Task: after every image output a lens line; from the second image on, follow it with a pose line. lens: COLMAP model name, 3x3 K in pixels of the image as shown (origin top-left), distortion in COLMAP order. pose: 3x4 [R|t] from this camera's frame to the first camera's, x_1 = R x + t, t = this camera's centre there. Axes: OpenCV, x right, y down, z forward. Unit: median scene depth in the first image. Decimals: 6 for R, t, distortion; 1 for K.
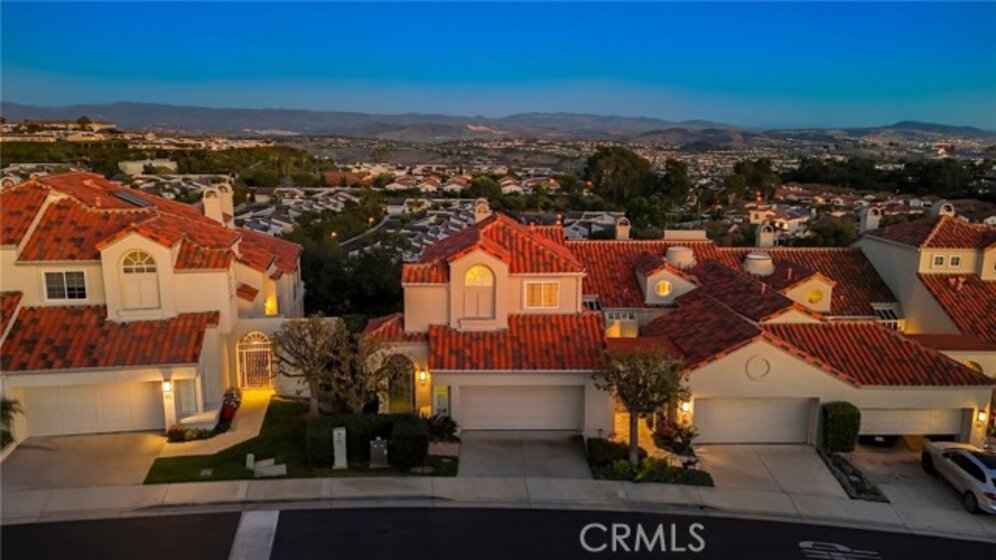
lens RADIAL K [[717.4, 0, 498.0], [0, 717.4, 280.0], [0, 0, 1]] dist [0.072697, -0.069338]
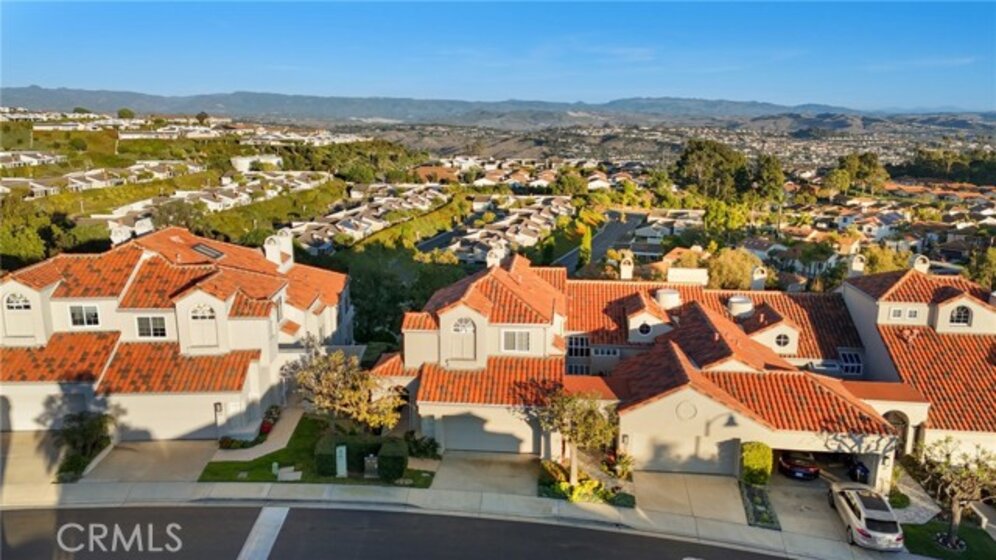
lens RADIAL K [[717.4, 0, 498.0], [0, 717.4, 280.0], [0, 0, 1]] dist [0.072697, -0.069338]
pose [[0.991508, 0.022985, -0.128000, 0.185074], [-0.021213, 0.999660, 0.015187, -0.101588], [0.128305, -0.012343, 0.991658, -0.214163]]
